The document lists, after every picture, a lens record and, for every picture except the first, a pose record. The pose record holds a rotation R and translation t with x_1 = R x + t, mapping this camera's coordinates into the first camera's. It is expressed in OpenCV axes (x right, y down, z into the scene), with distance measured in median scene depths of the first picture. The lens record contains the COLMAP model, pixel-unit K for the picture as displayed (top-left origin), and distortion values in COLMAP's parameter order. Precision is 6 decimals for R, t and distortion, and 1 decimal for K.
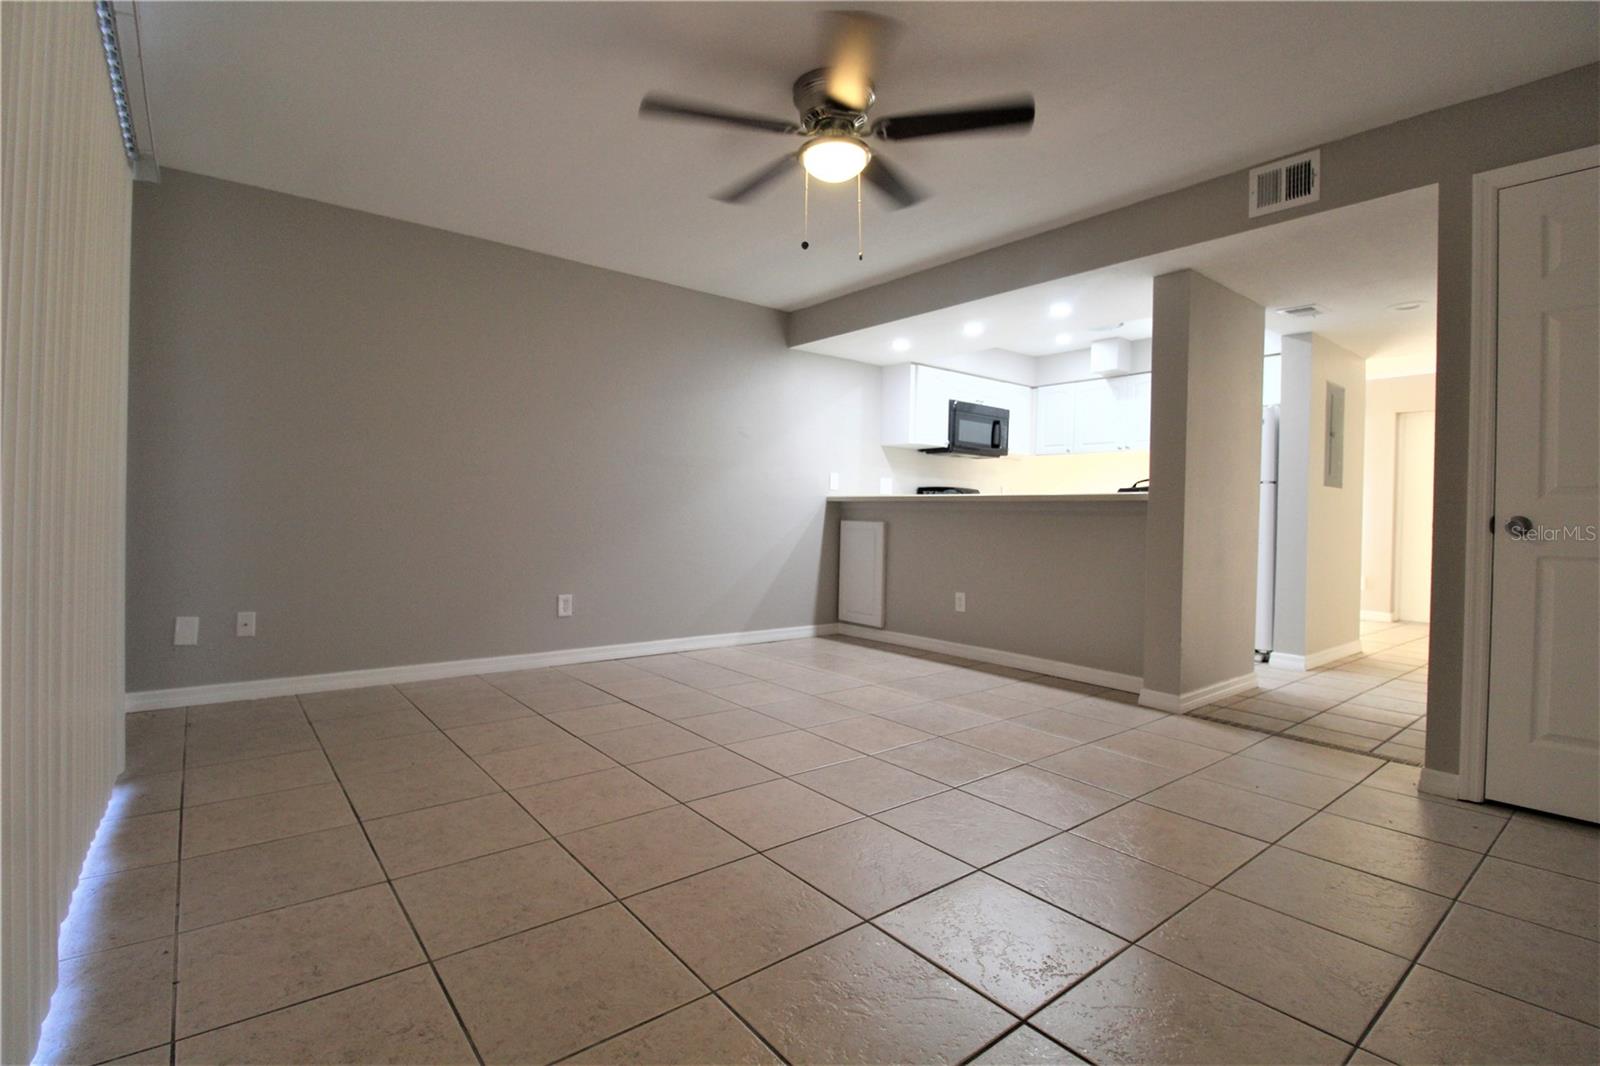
lens RADIAL K [[741.6, 0, 796.9], [0, 741.6, 527.4], [0, 0, 1]] dist [-0.011357, -0.008482]
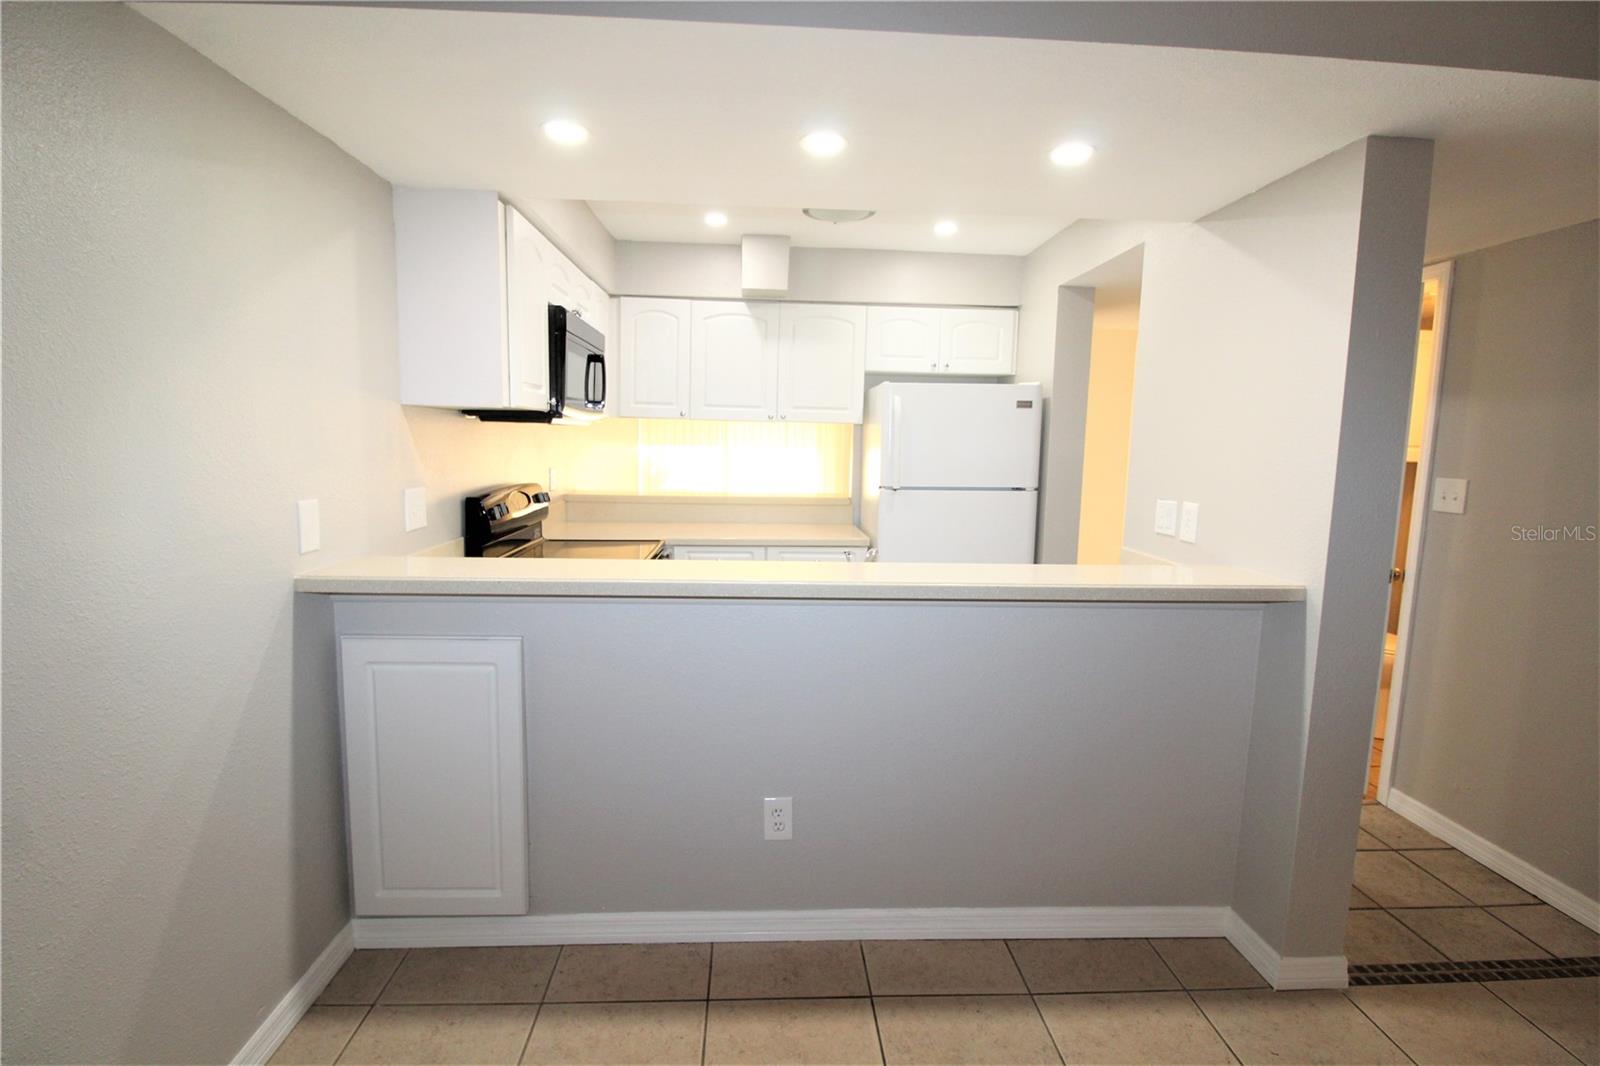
lens RADIAL K [[741.6, 0, 790.6], [0, 741.6, 527.8], [0, 0, 1]] dist [-0.011357, -0.008482]
pose [[0.587793, -0.103321, 0.802387, -0.077695], [0.002431, 0.992032, 0.125960, -0.093487], [-0.809008, -0.072088, 0.583361, 0.607124]]
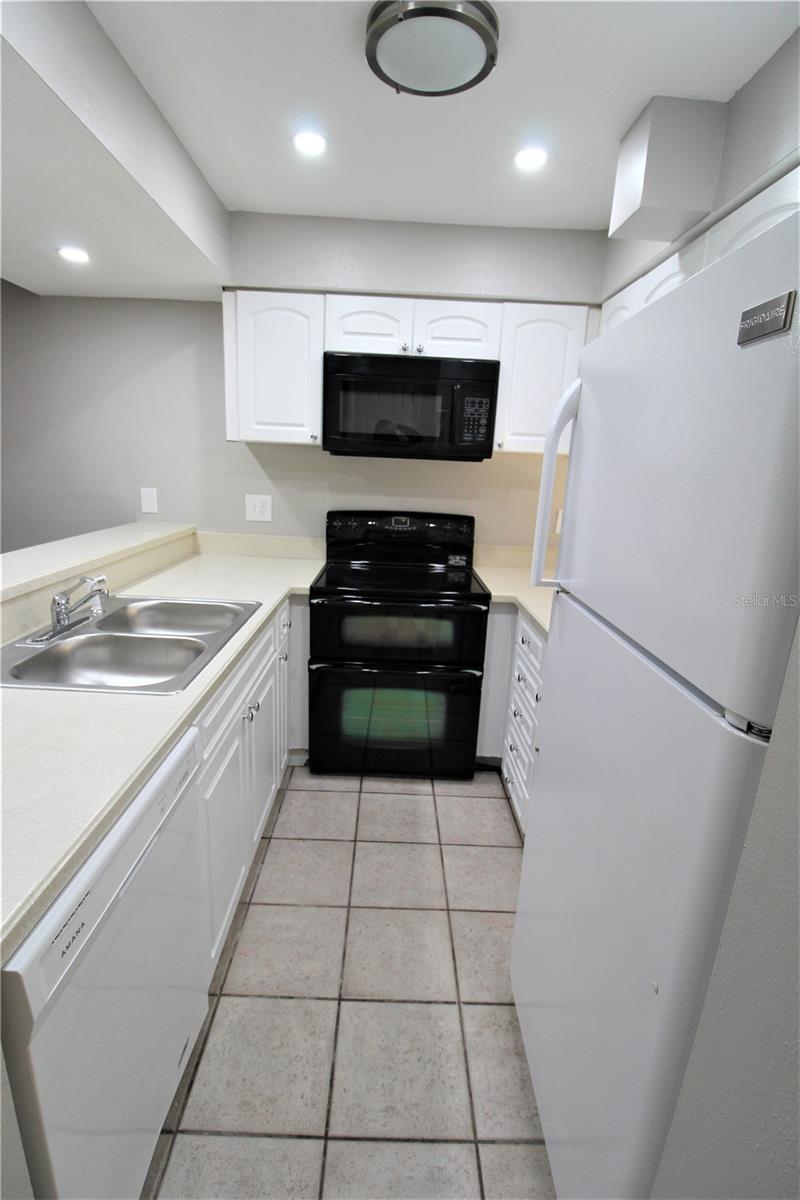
lens RADIAL K [[556.2, 0, 397.3], [0, 556.2, 600.2], [0, 0, 1]] dist [-0.011357, -0.008482]
pose [[0.784998, 0.169799, -0.595774, 0.509125], [-0.040897, 0.973810, 0.223656, -0.089656], [0.618147, -0.151204, 0.771383, 0.691730]]
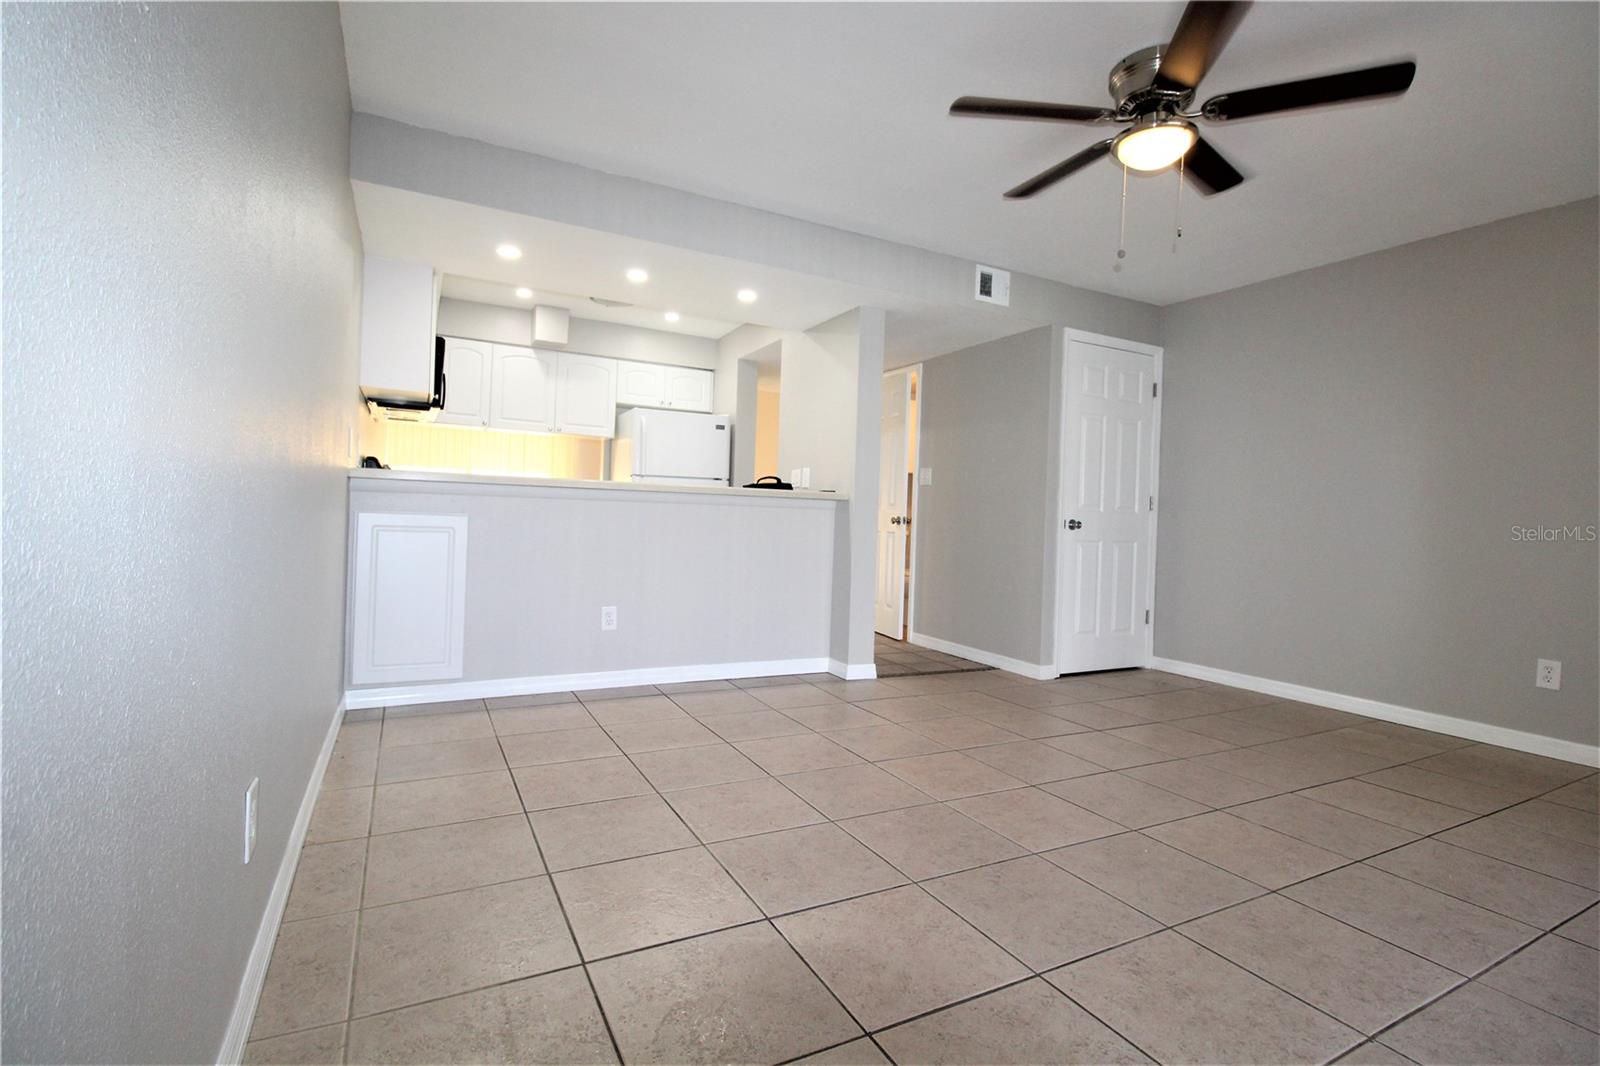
lens RADIAL K [[741.6, 0, 799.5], [0, 741.6, 528.4], [0, 0, 1]] dist [-0.011357, -0.008482]
pose [[0.187347, -0.024821, 0.981980, -0.410156], [-0.017018, 0.999449, 0.028509, -0.016331], [-0.982146, -0.022052, 0.186821, 0.524185]]
